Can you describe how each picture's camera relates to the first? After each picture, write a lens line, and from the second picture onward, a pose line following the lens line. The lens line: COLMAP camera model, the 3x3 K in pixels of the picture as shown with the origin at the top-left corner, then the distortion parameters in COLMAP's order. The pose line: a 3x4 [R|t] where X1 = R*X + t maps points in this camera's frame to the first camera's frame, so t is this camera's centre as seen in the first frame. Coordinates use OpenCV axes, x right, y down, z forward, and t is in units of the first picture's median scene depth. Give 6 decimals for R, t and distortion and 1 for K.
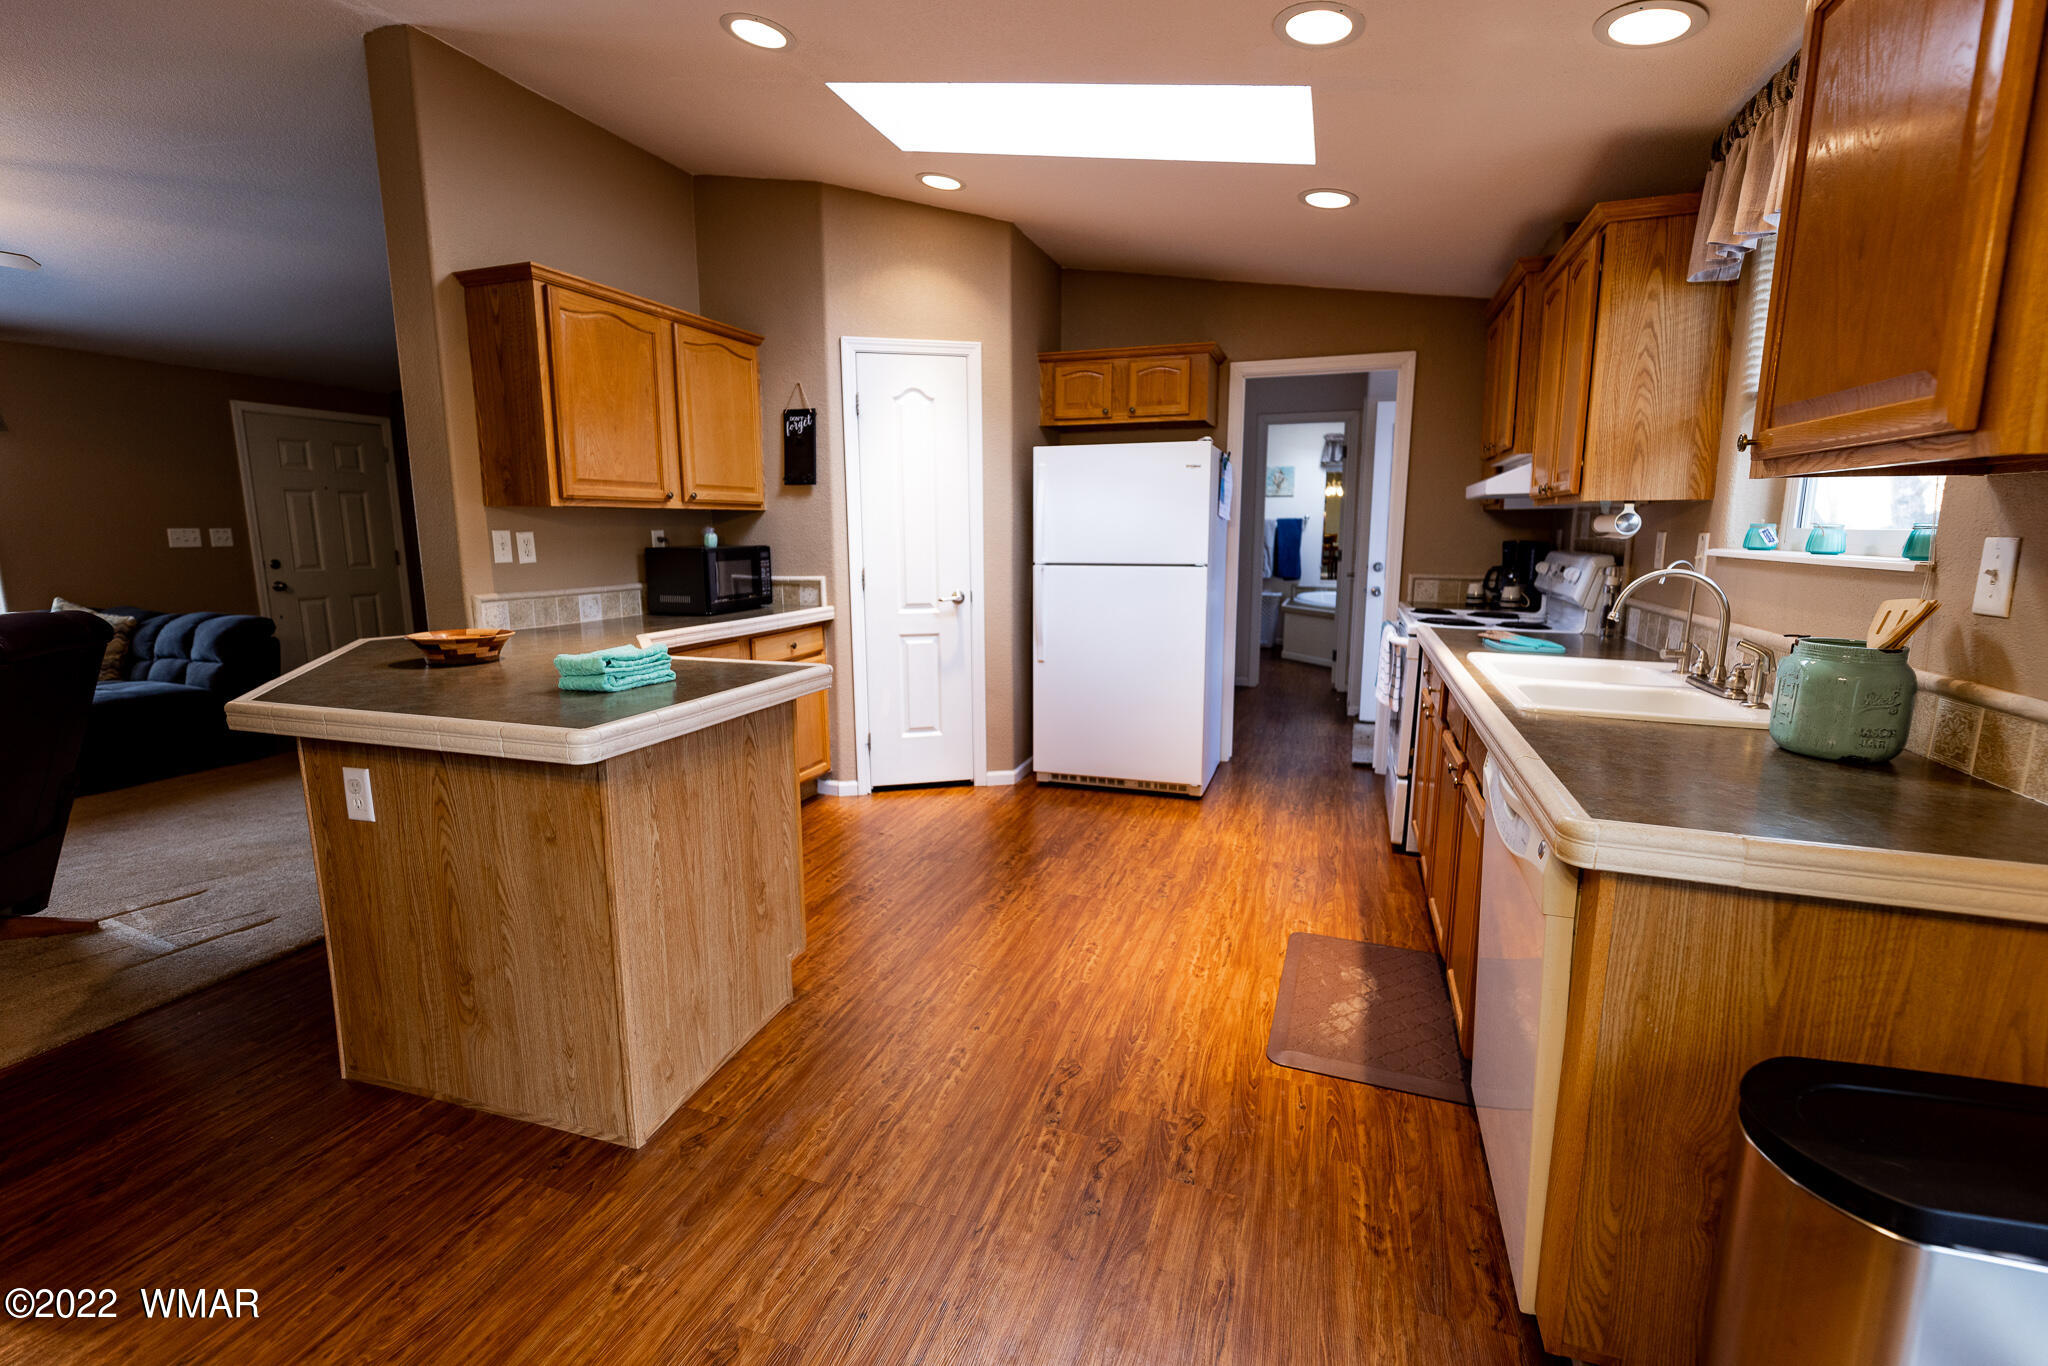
lens RADIAL K [[885.8, 0, 1035.2], [0, 885.8, 670.3], [0, 0, 1]] dist [-0.001565, -0.000926]
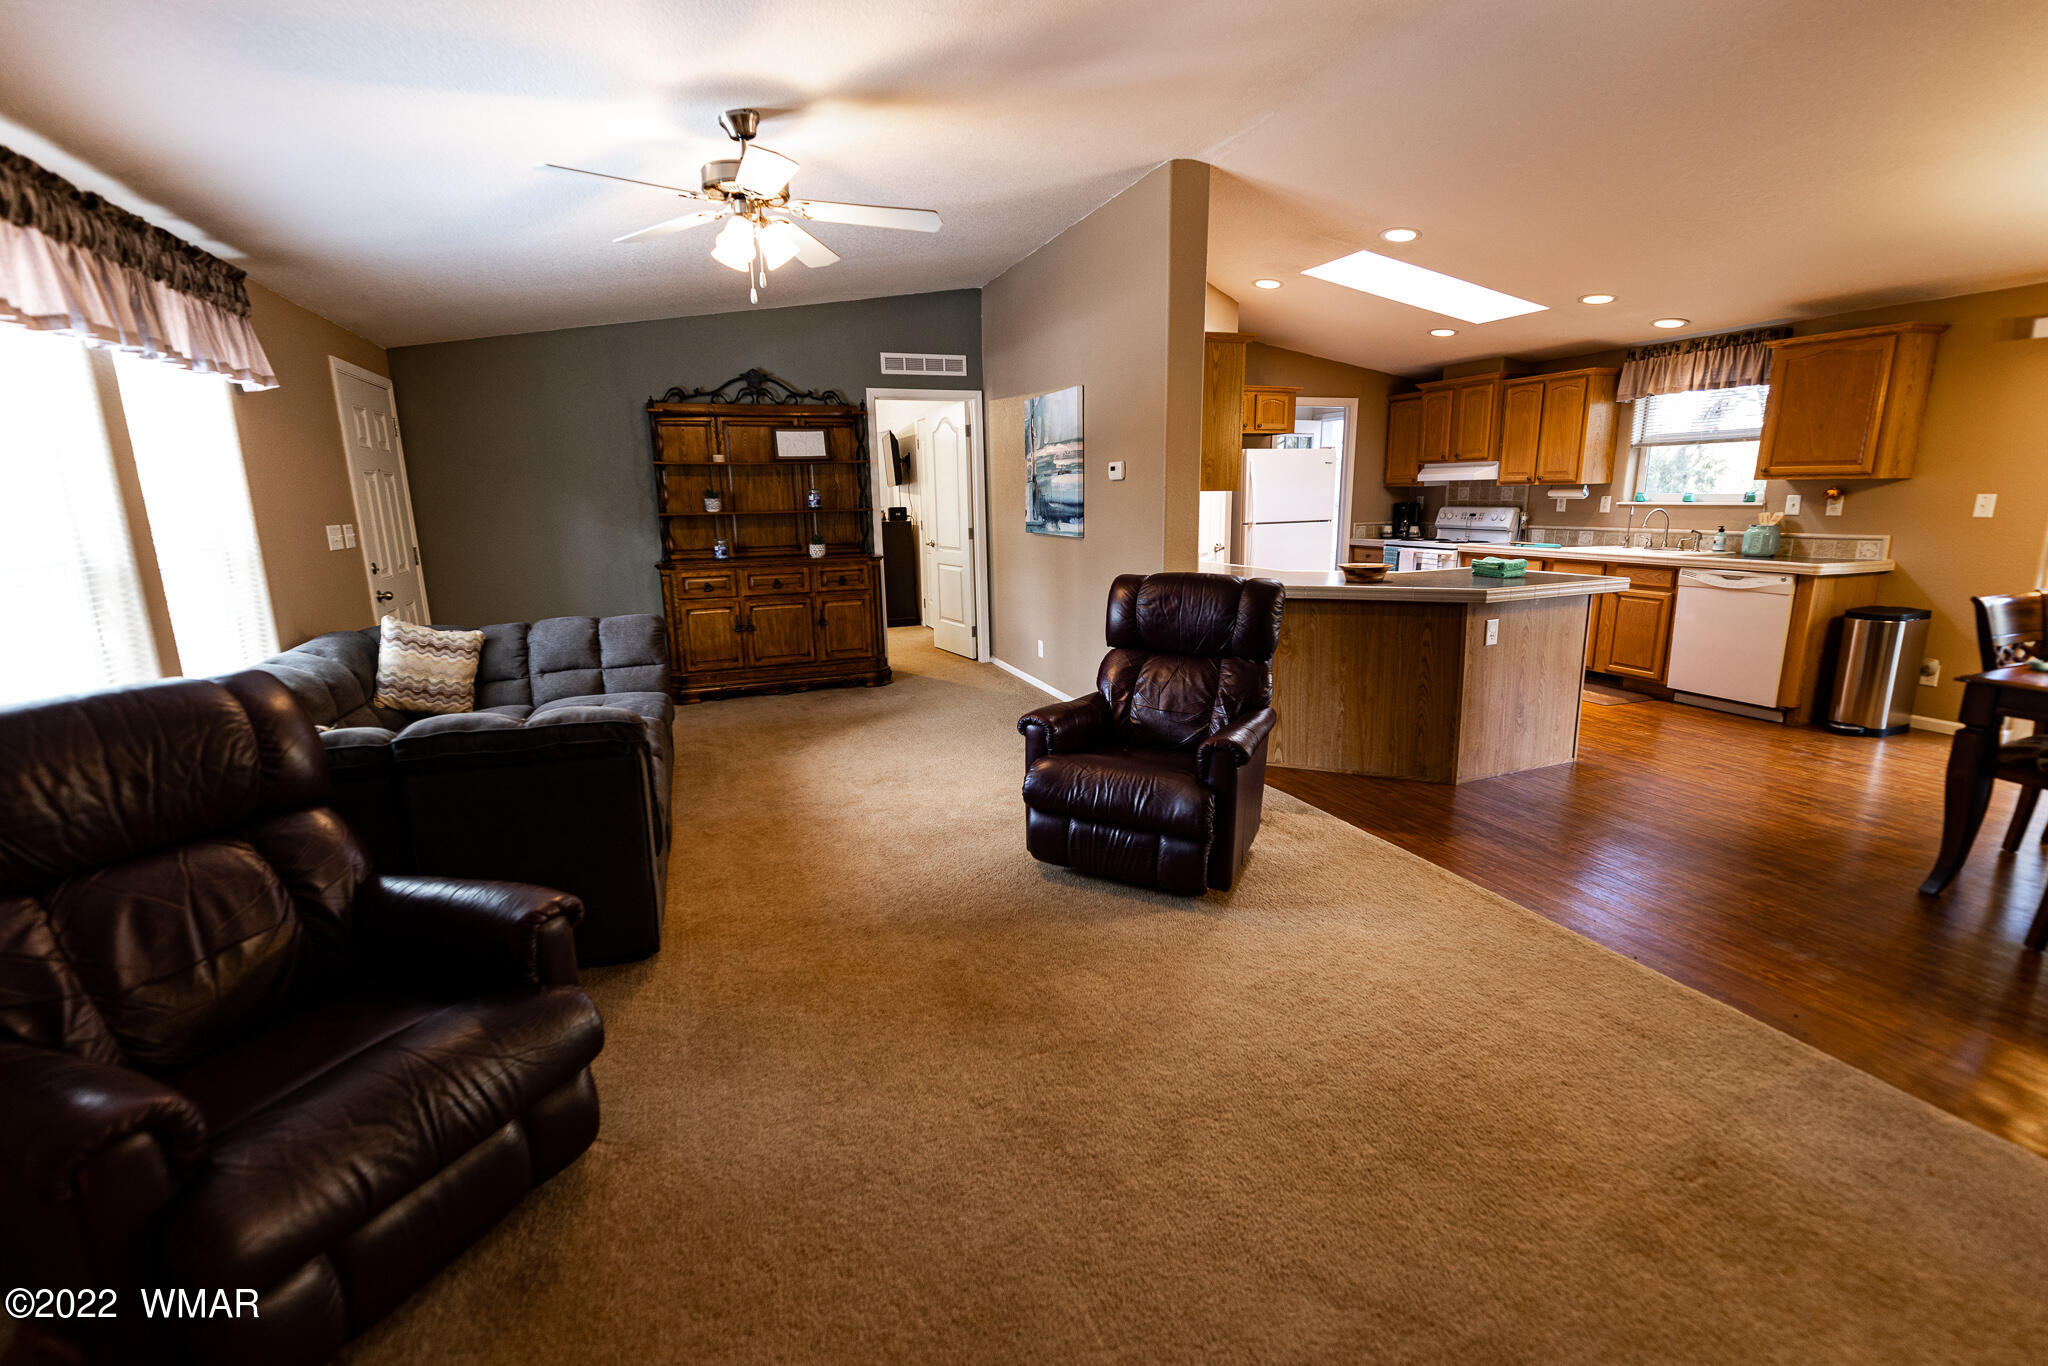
lens RADIAL K [[891.5, 0, 1030.2], [0, 891.5, 685.5], [0, 0, 1]] dist [-0.000211, 0.000221]
pose [[0.760765, -0.150587, 0.631316, -1.643574], [0.121492, 0.988559, 0.089396, -0.031400], [-0.637555, 0.008691, 0.770356, 0.040964]]
